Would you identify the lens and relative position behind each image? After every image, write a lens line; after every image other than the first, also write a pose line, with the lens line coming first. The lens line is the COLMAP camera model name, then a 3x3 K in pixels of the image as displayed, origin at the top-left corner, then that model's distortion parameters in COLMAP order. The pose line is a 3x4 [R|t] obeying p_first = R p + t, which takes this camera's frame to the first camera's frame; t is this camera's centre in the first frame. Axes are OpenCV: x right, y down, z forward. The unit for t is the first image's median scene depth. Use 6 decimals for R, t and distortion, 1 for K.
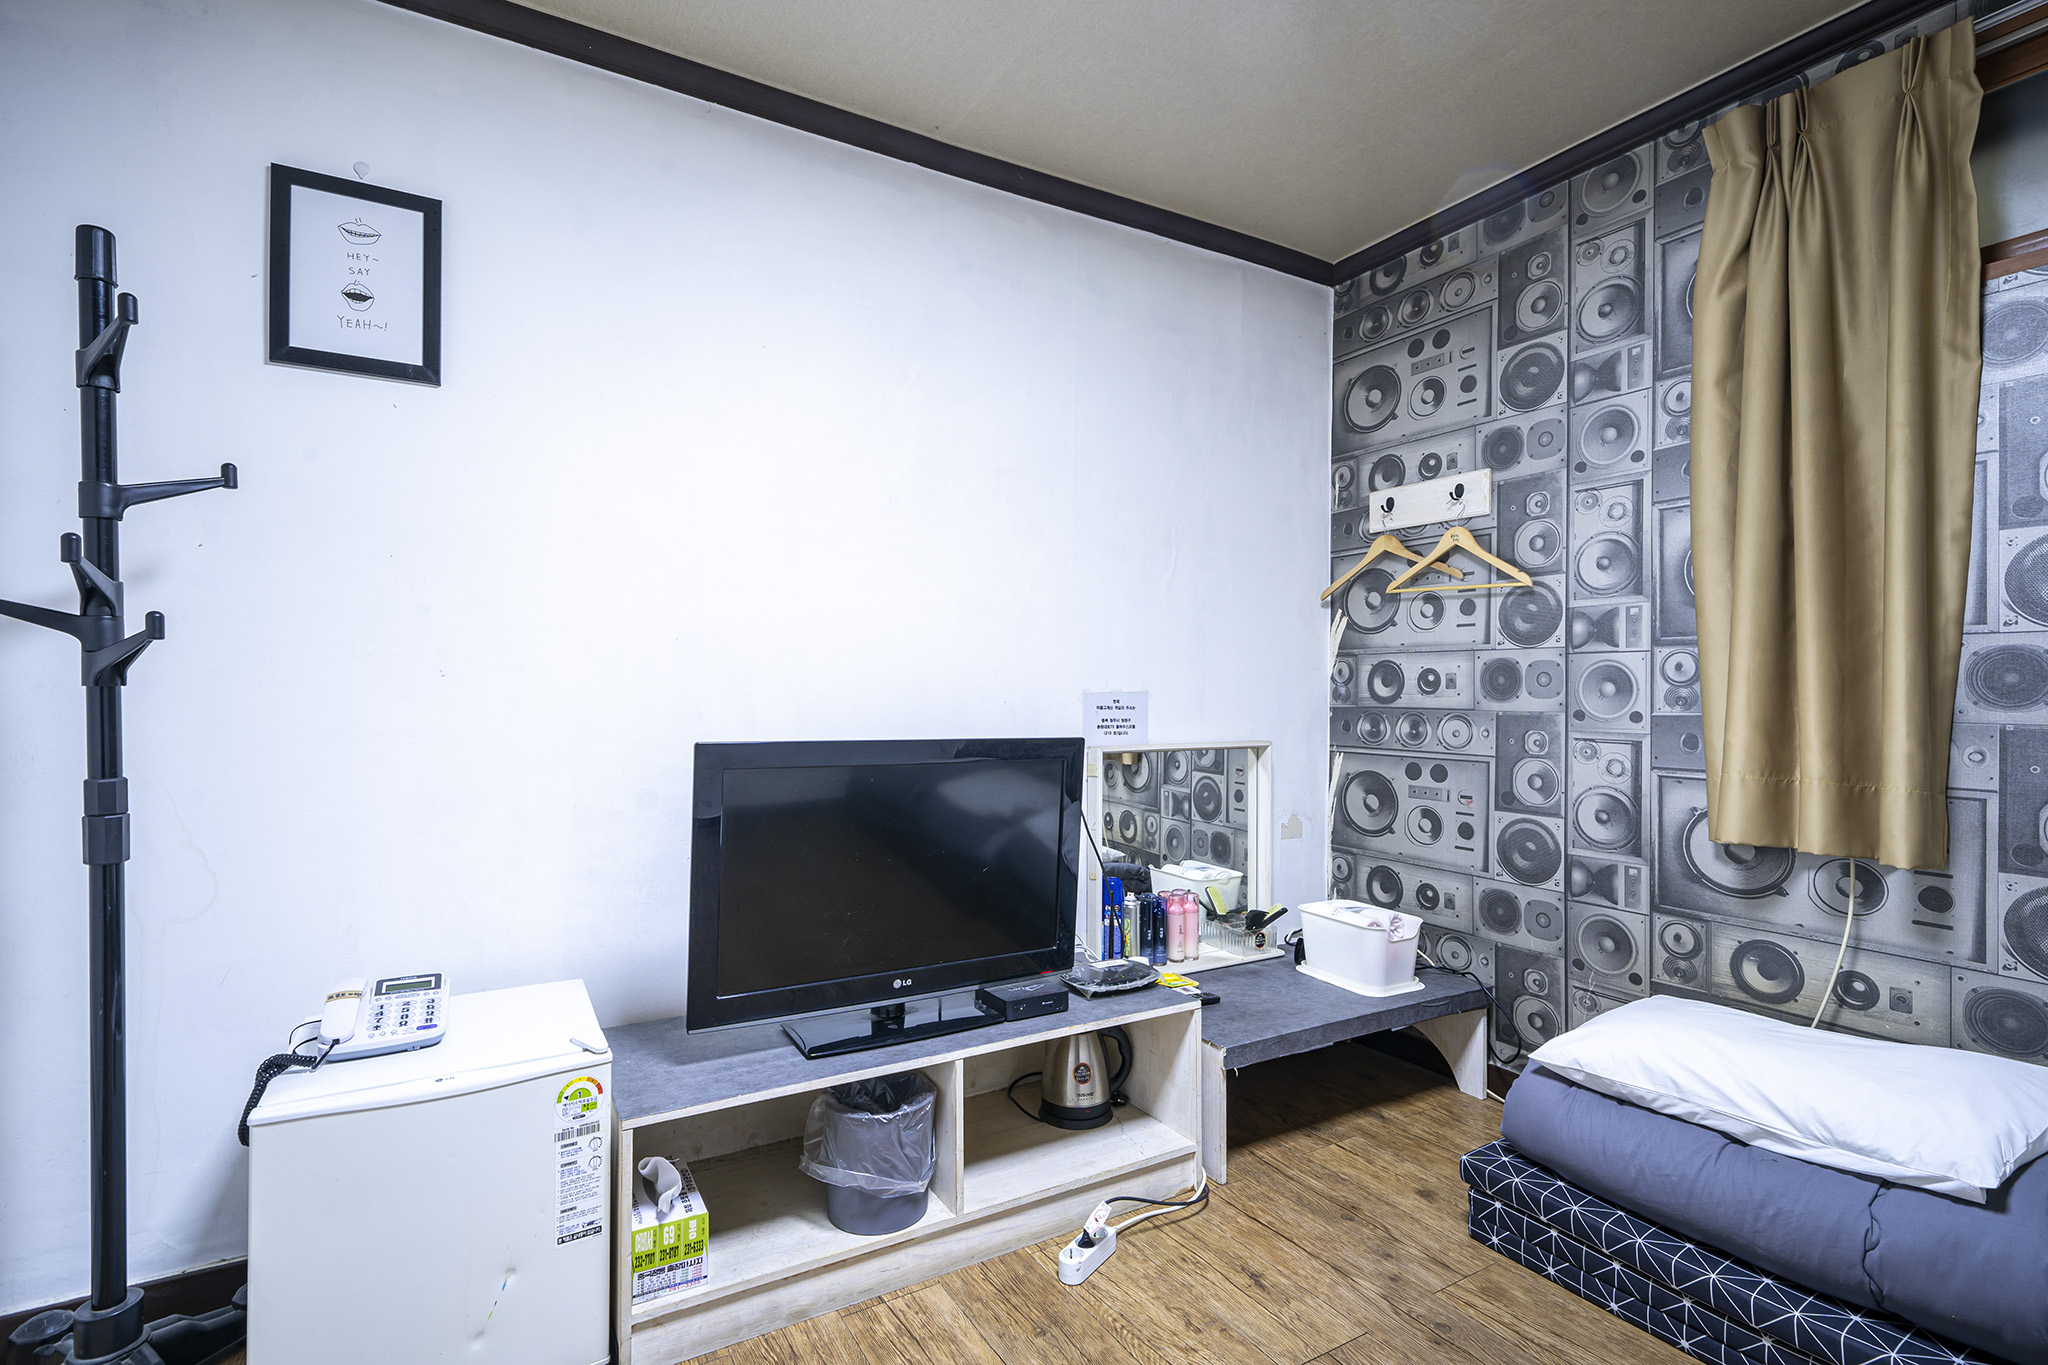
lens RADIAL K [[954.7, 0, 994.7], [0, 954.7, 692.6], [0, 0, 1]] dist [-0.000846, 0.000109]
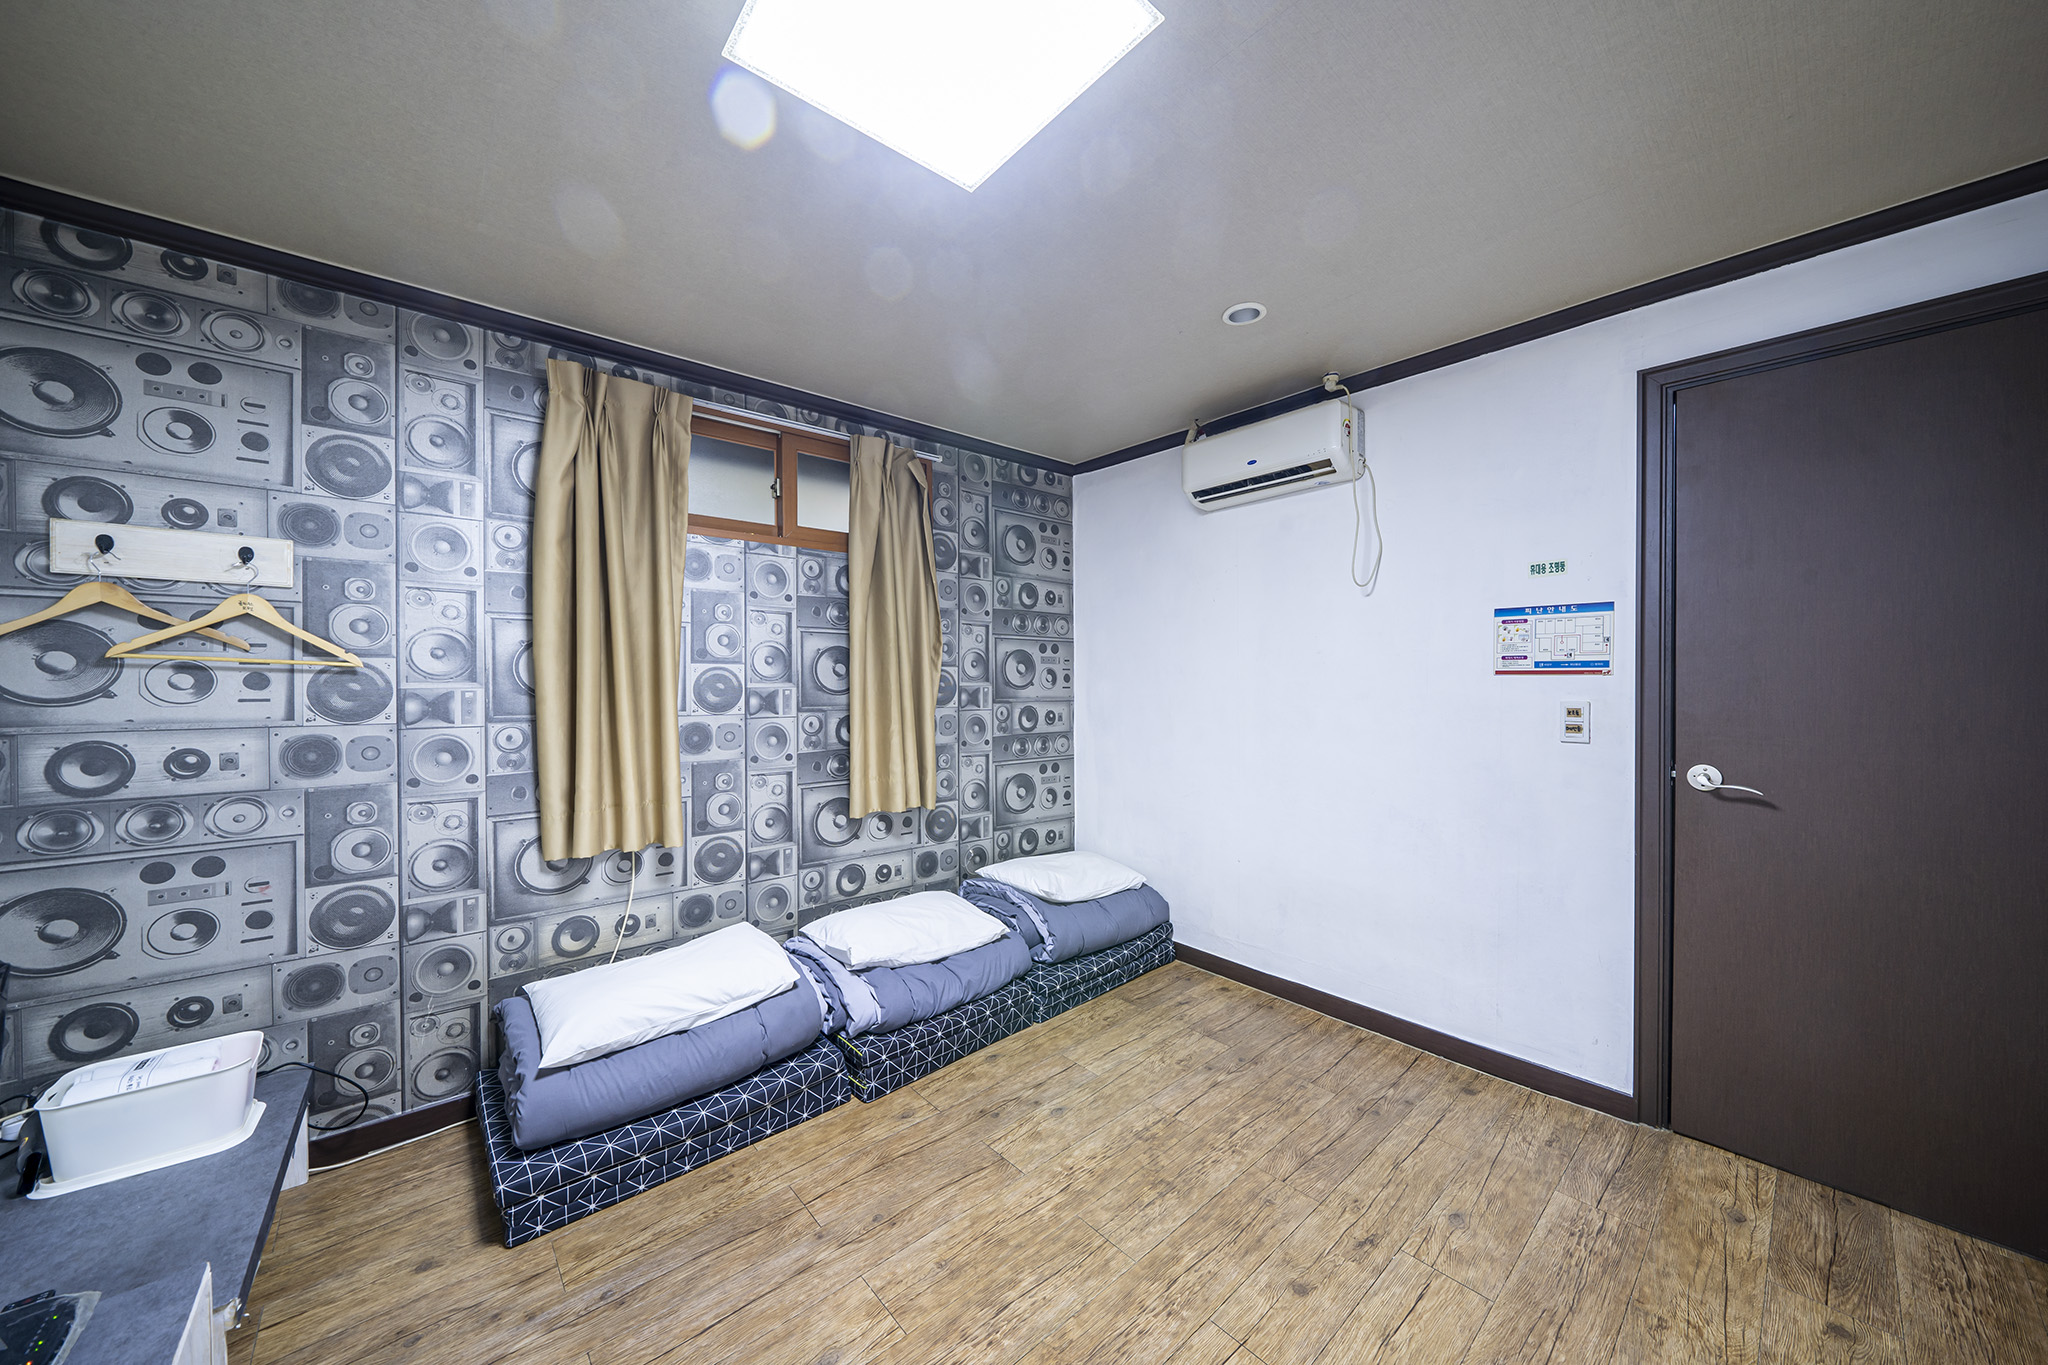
lens RADIAL K [[691.7, 0, 1048.5], [0, 691.7, 696.3], [0, 0, 1]] dist [-0.004768, -0.000003]
pose [[-0.208271, -0.024481, 0.977765, -0.363512], [-0.000690, 0.999690, 0.024883, -0.103692], [-0.978071, 0.004508, -0.208224, 0.431523]]
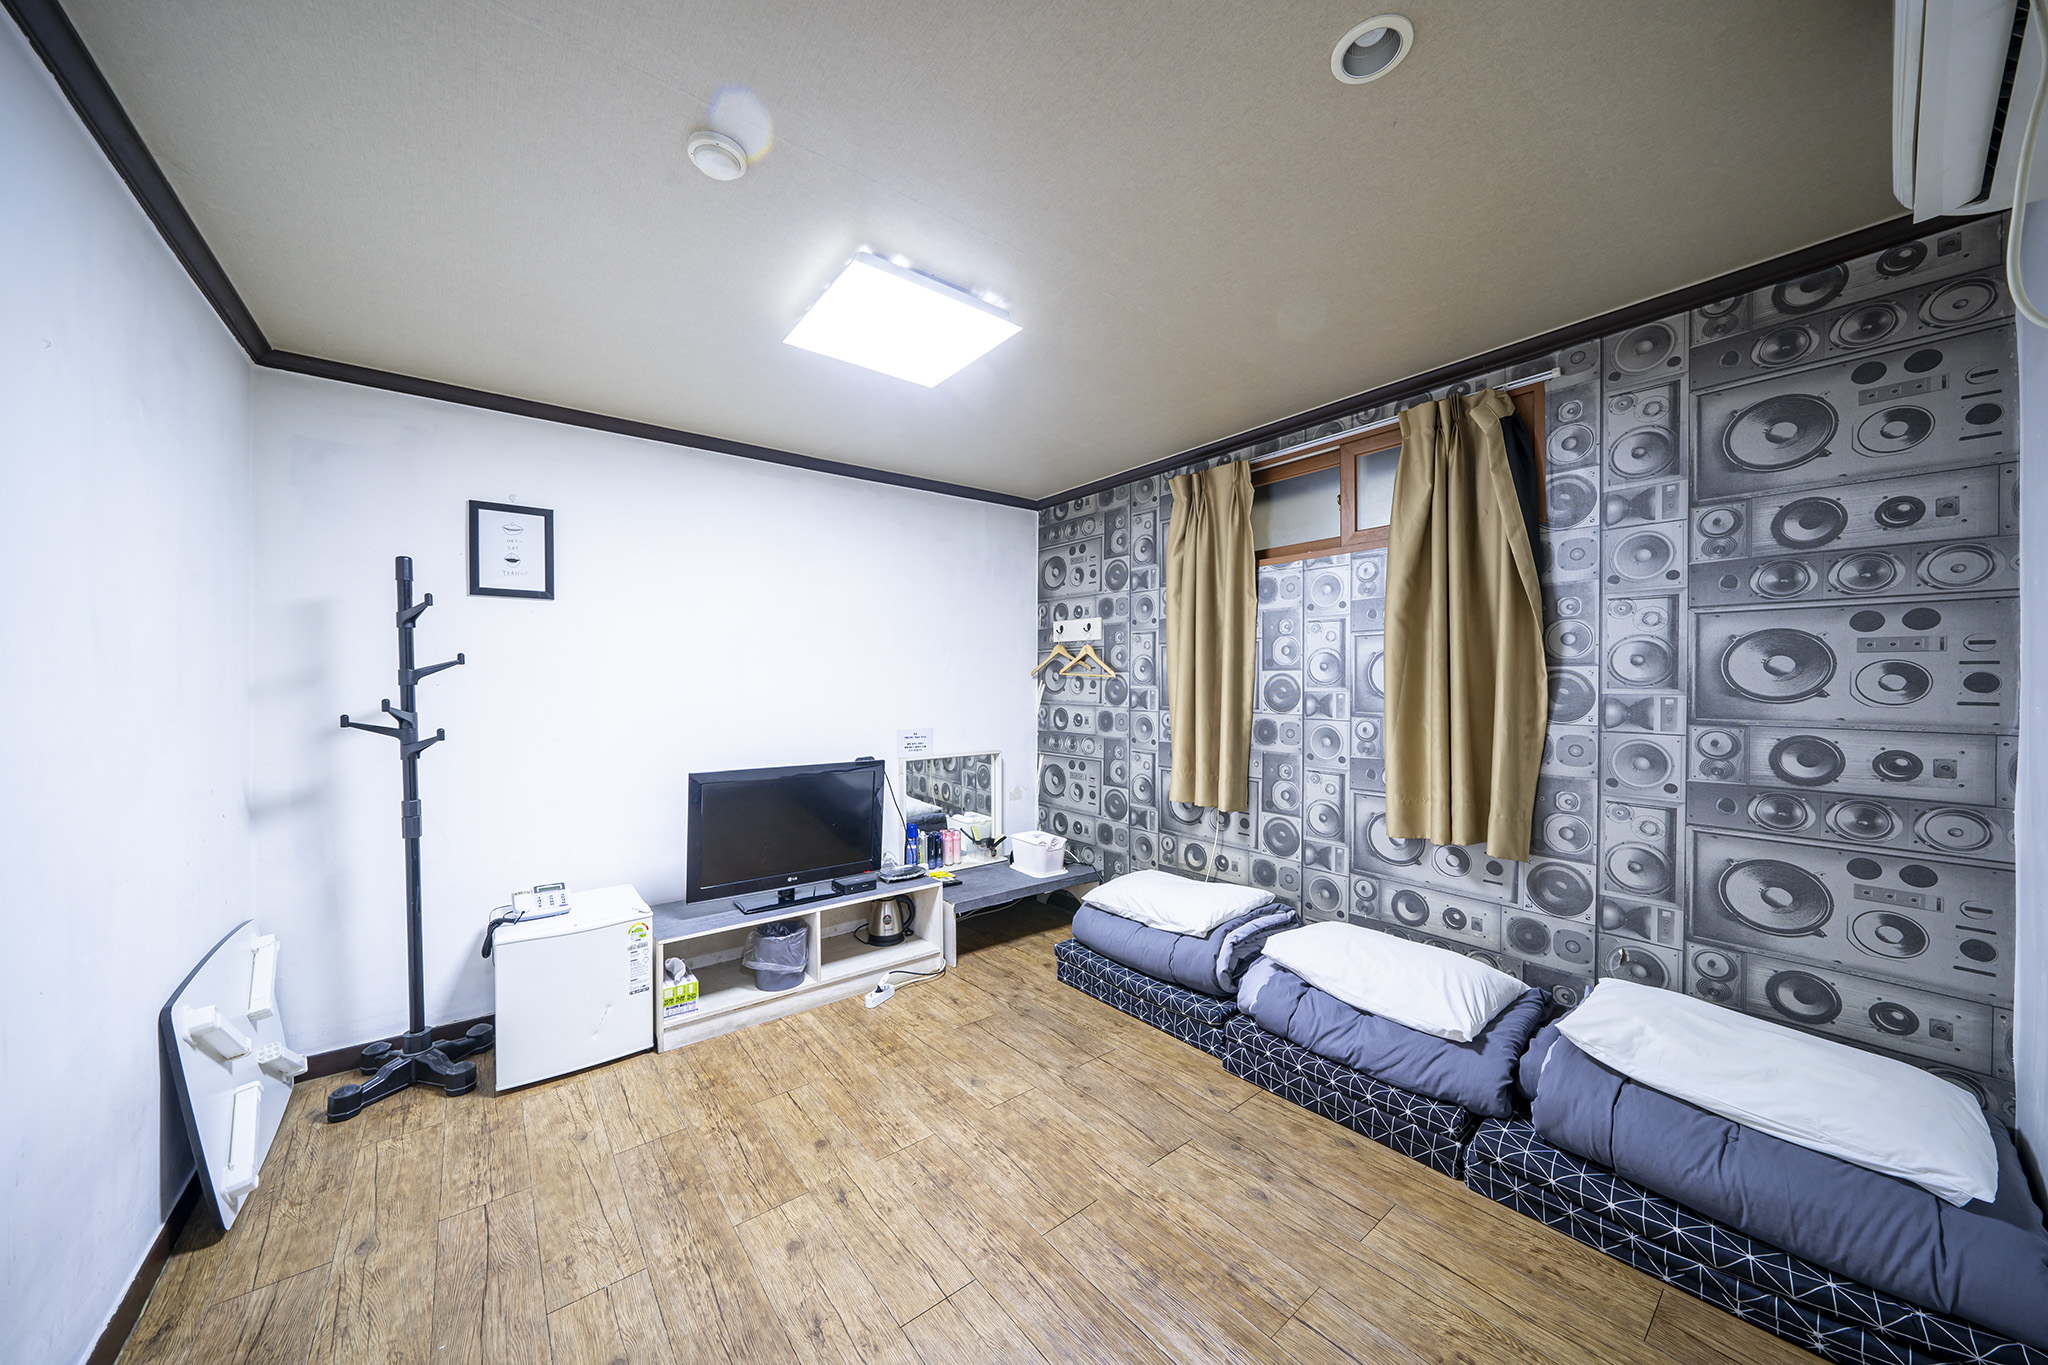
lens RADIAL K [[693.4, 0, 1025.7], [0, 693.4, 698.4], [0, 0, 1]] dist [-0.002057, -0.000100]
pose [[0.986375, -0.004232, 0.164456, 0.128605], [0.000368, 0.999723, 0.023517, -0.106330], [-0.164511, -0.023136, 0.986104, -0.474450]]
